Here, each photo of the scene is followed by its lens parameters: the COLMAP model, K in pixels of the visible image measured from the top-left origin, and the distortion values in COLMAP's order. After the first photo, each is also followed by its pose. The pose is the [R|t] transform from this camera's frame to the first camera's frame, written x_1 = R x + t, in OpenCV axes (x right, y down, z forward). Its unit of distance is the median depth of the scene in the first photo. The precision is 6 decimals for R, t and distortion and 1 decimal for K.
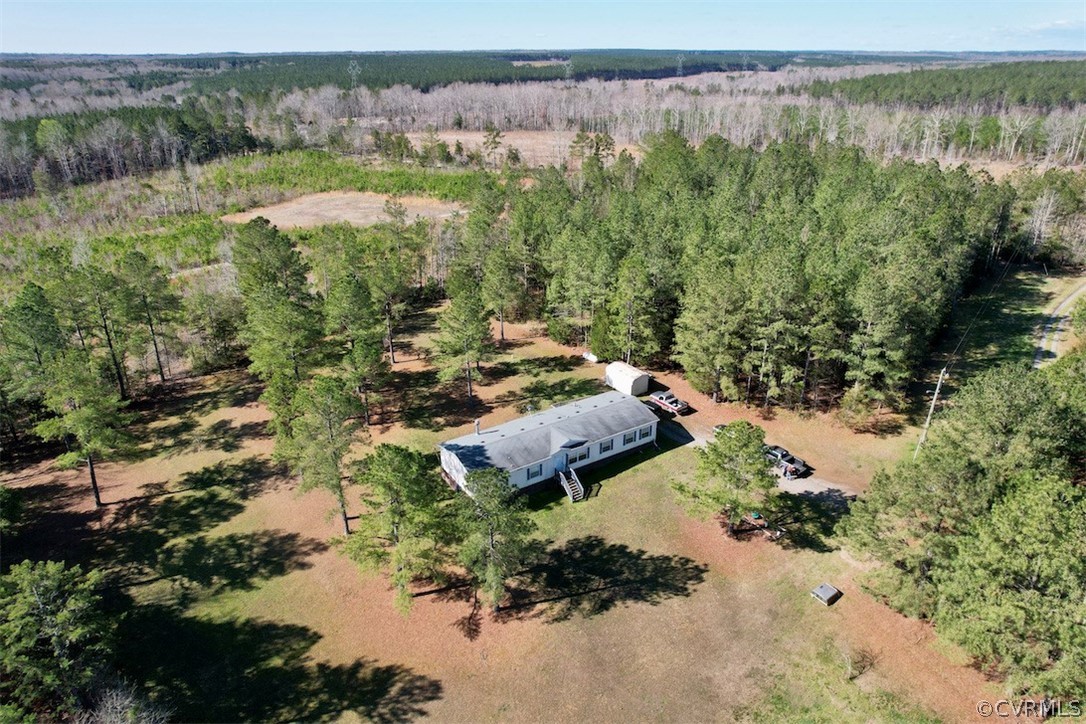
lens RADIAL K [[684.9, 0, 542.5], [0, 684.9, 358.7], [0, 0, 1]] dist [-0.000028, -0.000161]
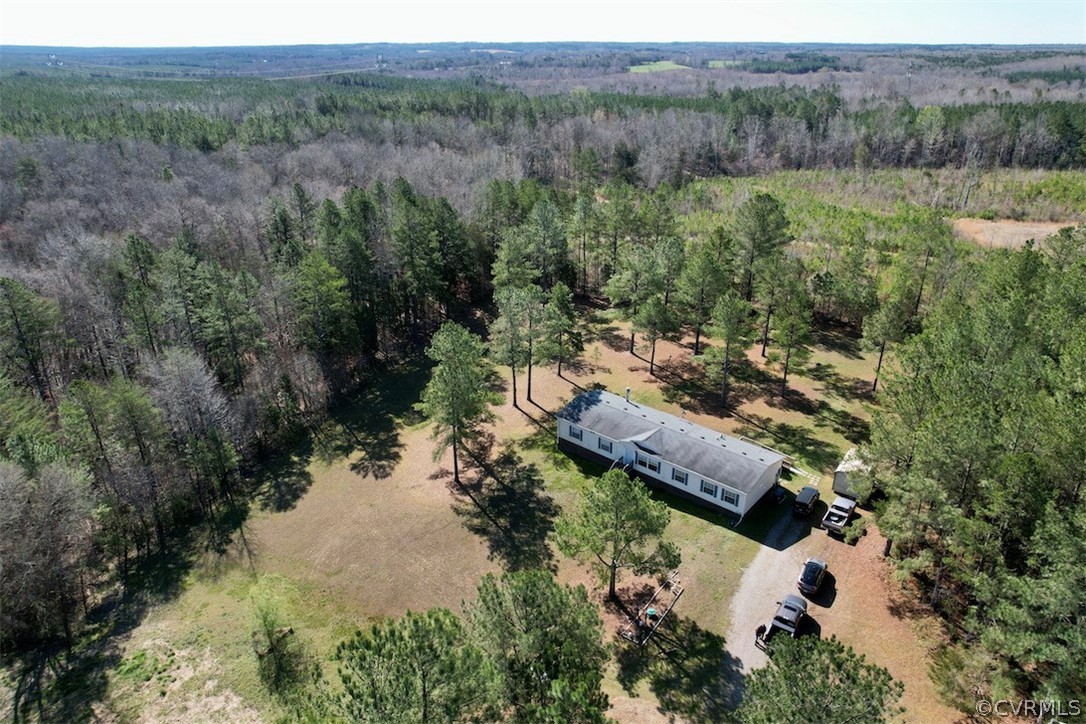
lens RADIAL K [[684.9, 0, 542.6], [0, 684.9, 364.9], [0, 0, 1]] dist [-0.000028, -0.000161]
pose [[0.319164, 0.417286, -0.850886, 0.978879], [-0.397164, 0.874090, 0.279691, -0.242188], [0.860462, 0.248674, 0.444709, 0.513412]]
